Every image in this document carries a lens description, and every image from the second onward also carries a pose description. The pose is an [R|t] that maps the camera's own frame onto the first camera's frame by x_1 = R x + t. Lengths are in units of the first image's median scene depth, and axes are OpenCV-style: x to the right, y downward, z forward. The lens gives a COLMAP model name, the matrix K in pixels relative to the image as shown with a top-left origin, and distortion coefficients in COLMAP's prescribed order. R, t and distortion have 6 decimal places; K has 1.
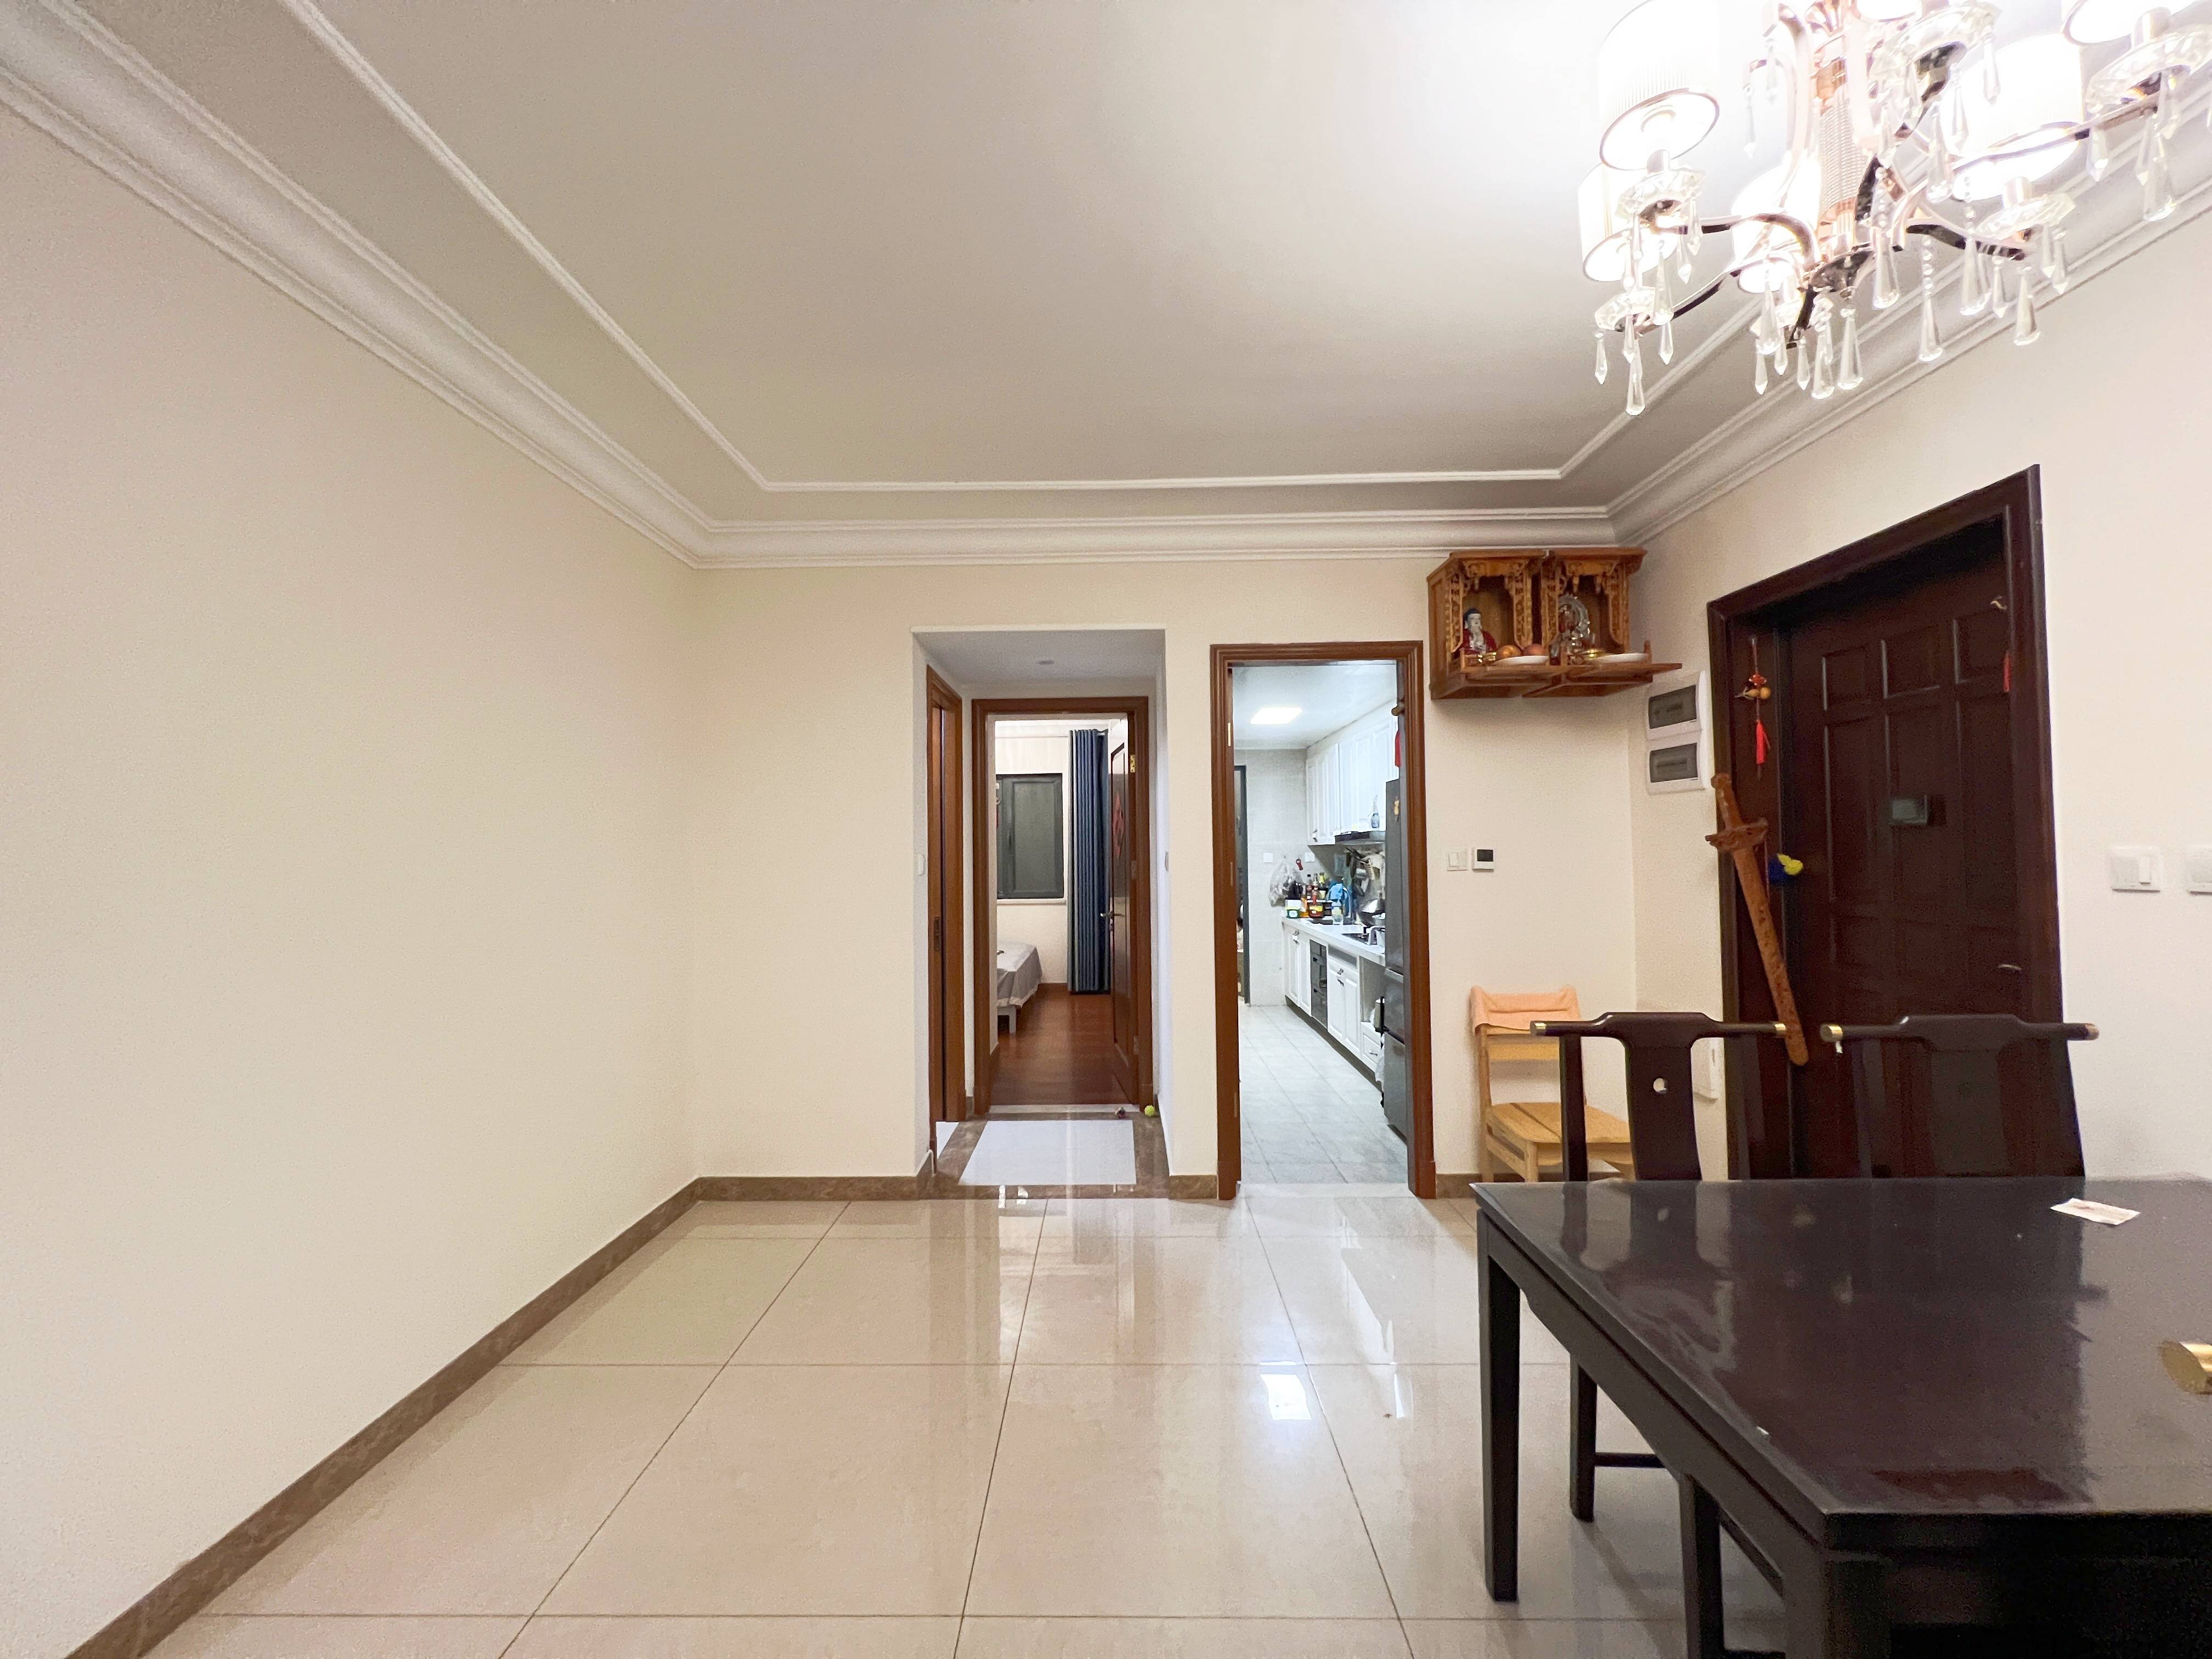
lens RADIAL K [[818.0, 0, 1110.4], [0, 818.0, 838.8], [0, 0, 1]] dist [0.001658, 0.000199]
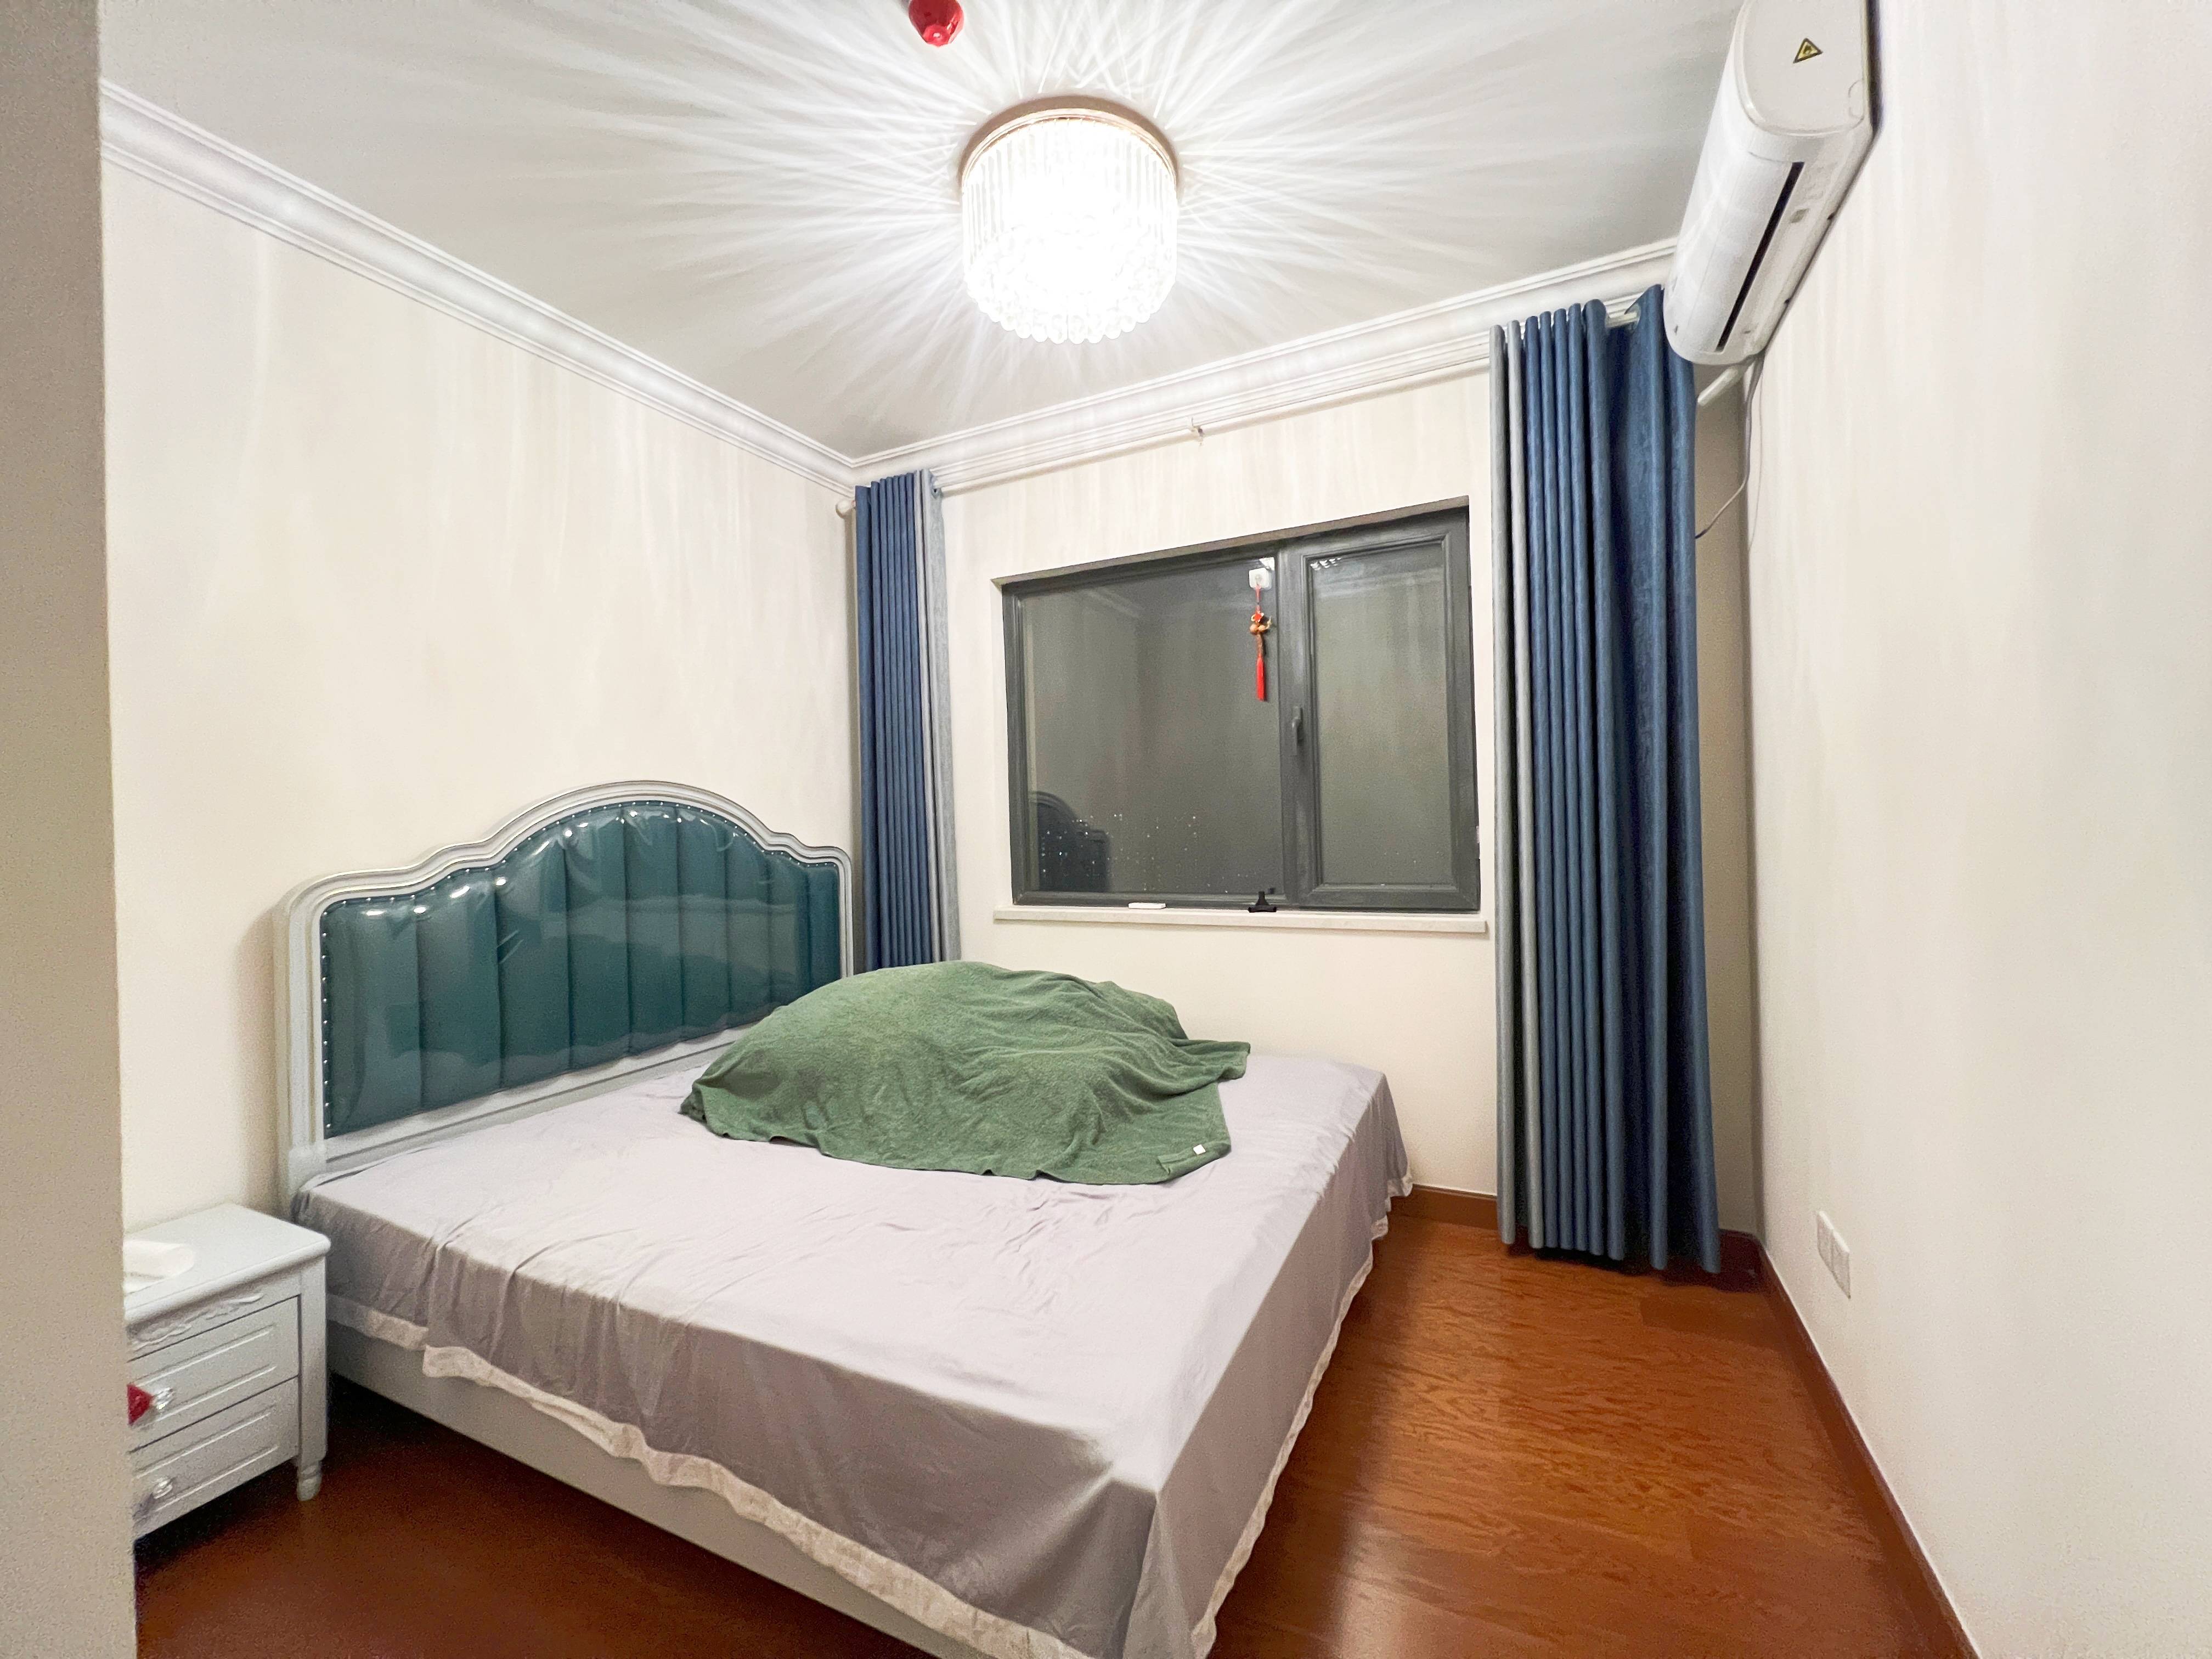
lens RADIAL K [[898.3, 0, 1106.0], [0, 898.3, 829.5], [0, 0, 1]] dist [-0.001659, -0.000060]
pose [[0.903573, -0.012489, -0.428252, -0.041729], [0.028533, 0.999110, 0.031066, 0.028141], [0.427483, -0.040289, 0.903125, 0.673334]]
